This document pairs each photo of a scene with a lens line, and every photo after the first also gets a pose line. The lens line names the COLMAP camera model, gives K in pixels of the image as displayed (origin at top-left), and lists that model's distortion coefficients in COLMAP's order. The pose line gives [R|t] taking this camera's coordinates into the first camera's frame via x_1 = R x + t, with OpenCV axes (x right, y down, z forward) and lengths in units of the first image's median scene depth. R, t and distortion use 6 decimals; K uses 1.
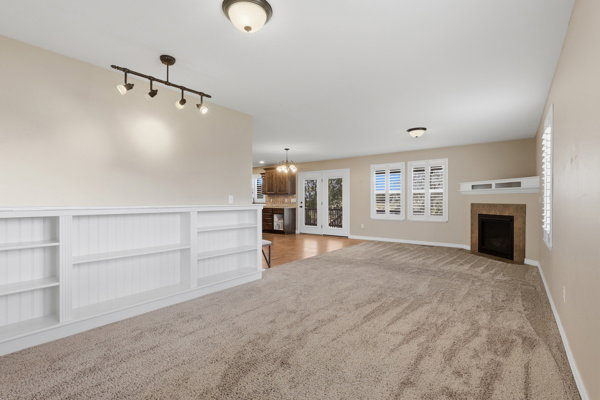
lens RADIAL K [[277.7, 0, 299.7], [0, 277.7, 200.9], [0, 0, 1]] dist [0.001379, 0.000210]
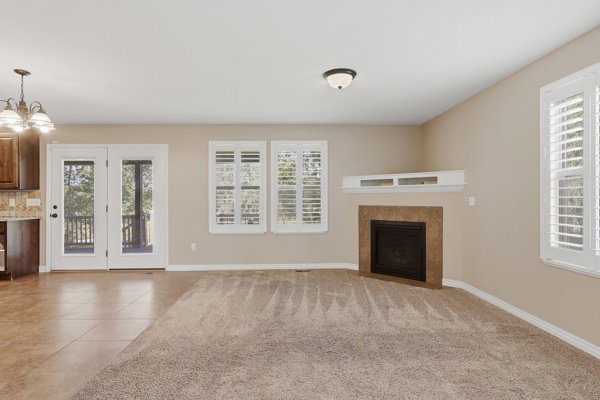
lens RADIAL K [[324.5, 0, 300.4], [0, 324.5, 196.4], [0, 0, 1]] dist [-0.000231, -0.003260]
pose [[0.767668, 0.004247, 0.640834, -0.037445], [0.003656, 0.999933, -0.011006, -0.005624], [-0.640838, 0.010792, 0.767601, 0.418619]]
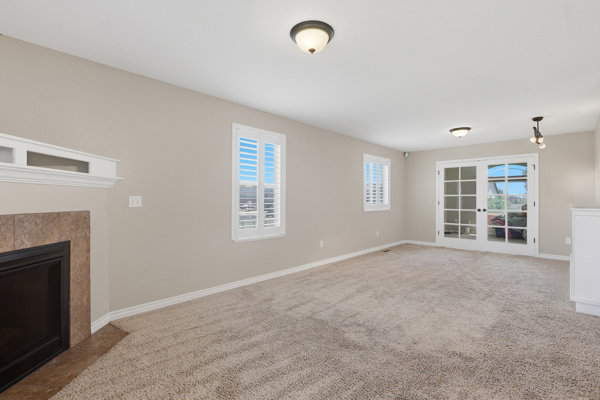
lens RADIAL K [[277.7, 0, 299.6], [0, 277.7, 199.1], [0, 0, 1]] dist [0.001379, 0.000210]
pose [[-0.996877, 0.003566, 0.078886, 0.304034], [0.003676, 0.999992, 0.001257, -0.005234], [-0.078881, 0.001543, -0.996883, 1.065307]]
